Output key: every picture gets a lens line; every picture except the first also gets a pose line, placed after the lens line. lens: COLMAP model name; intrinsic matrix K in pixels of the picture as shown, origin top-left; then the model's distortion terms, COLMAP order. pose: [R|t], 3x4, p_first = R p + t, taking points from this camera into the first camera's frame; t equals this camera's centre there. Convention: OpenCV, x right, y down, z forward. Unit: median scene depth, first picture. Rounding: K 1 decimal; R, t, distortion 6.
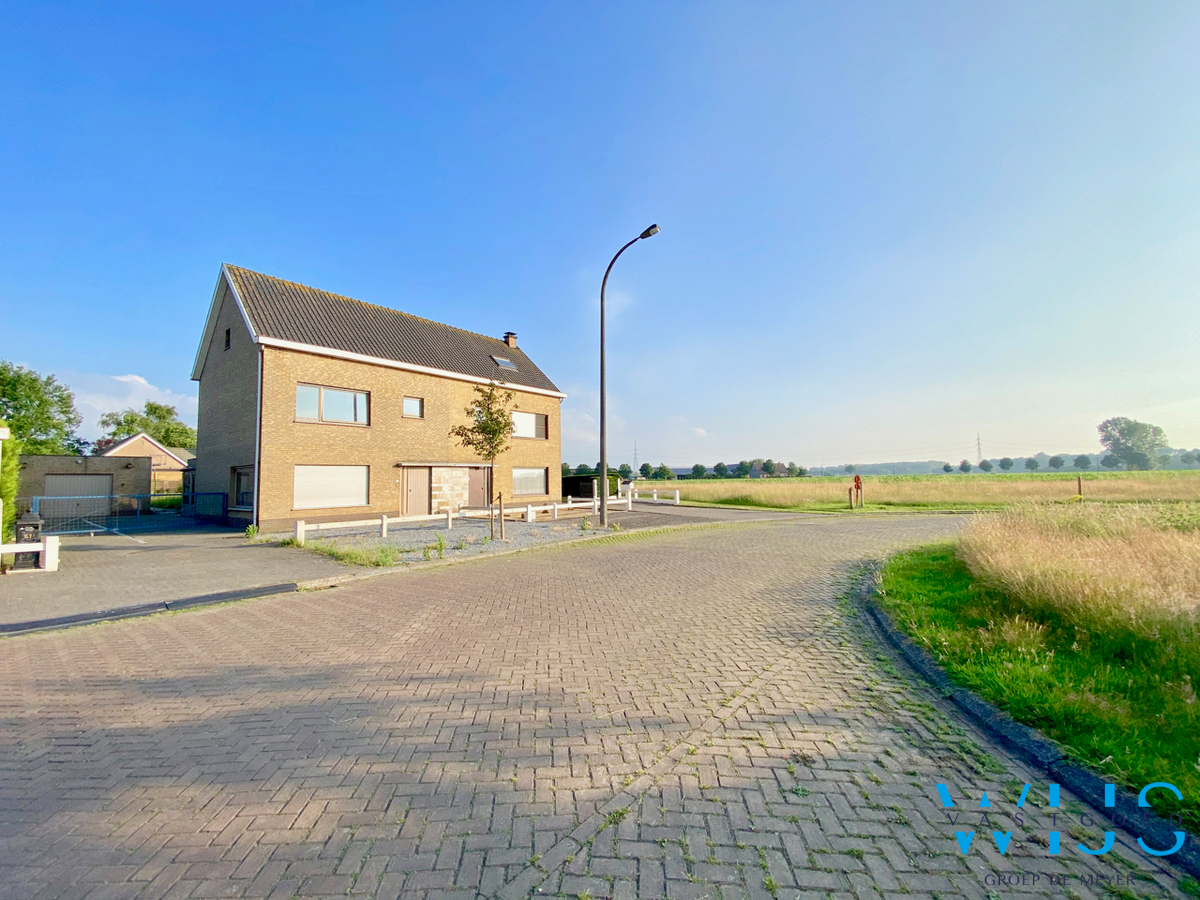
lens RADIAL K [[485.0, 0, 616.7], [0, 485.0, 449.6], [0, 0, 1]] dist [-0.003007, -0.006496]
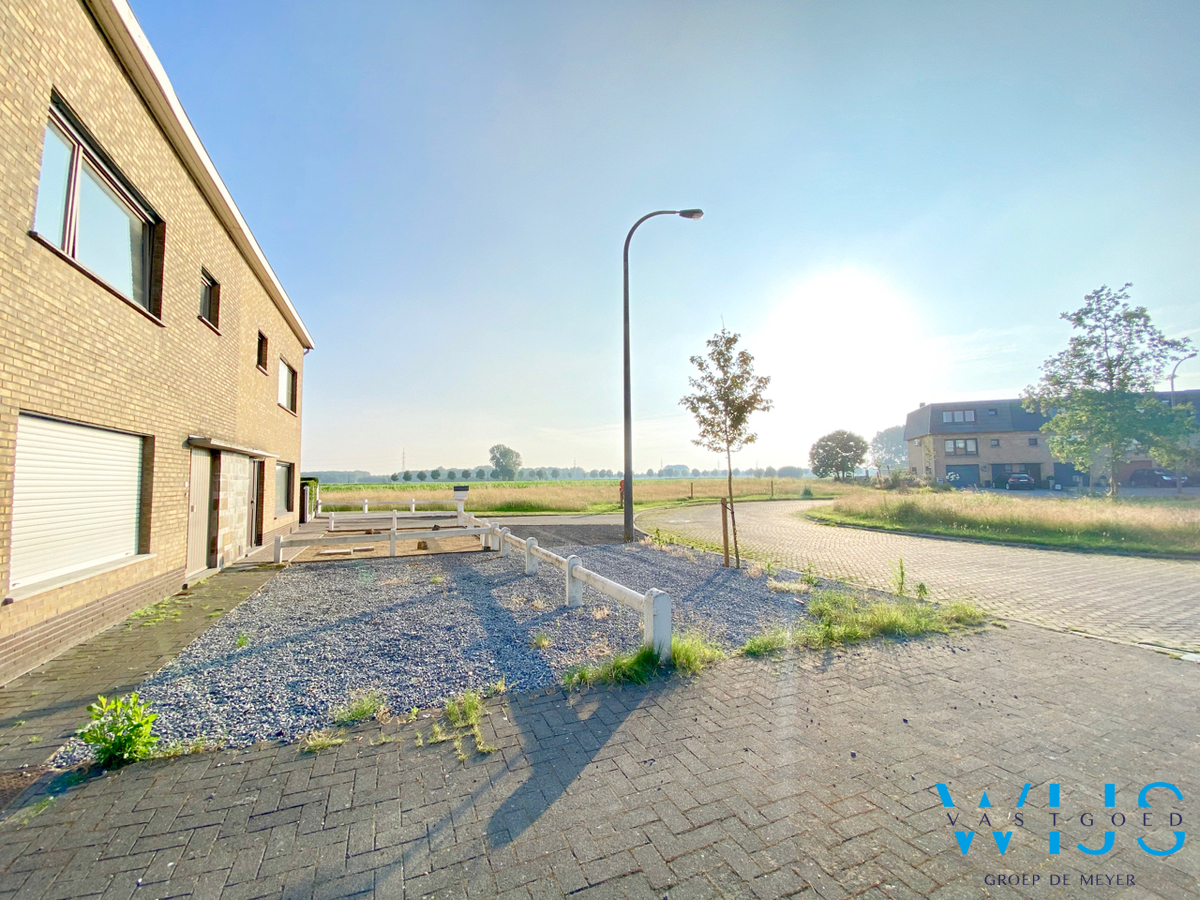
lens RADIAL K [[485.0, 0, 597.7], [0, 485.0, 449.3], [0, 0, 1]] dist [-0.003007, -0.006496]
pose [[0.489338, 0.068664, 0.869387, -0.575323], [-0.053390, 0.997384, -0.048722, 0.036217], [-0.870458, -0.022575, 0.491724, 0.507134]]
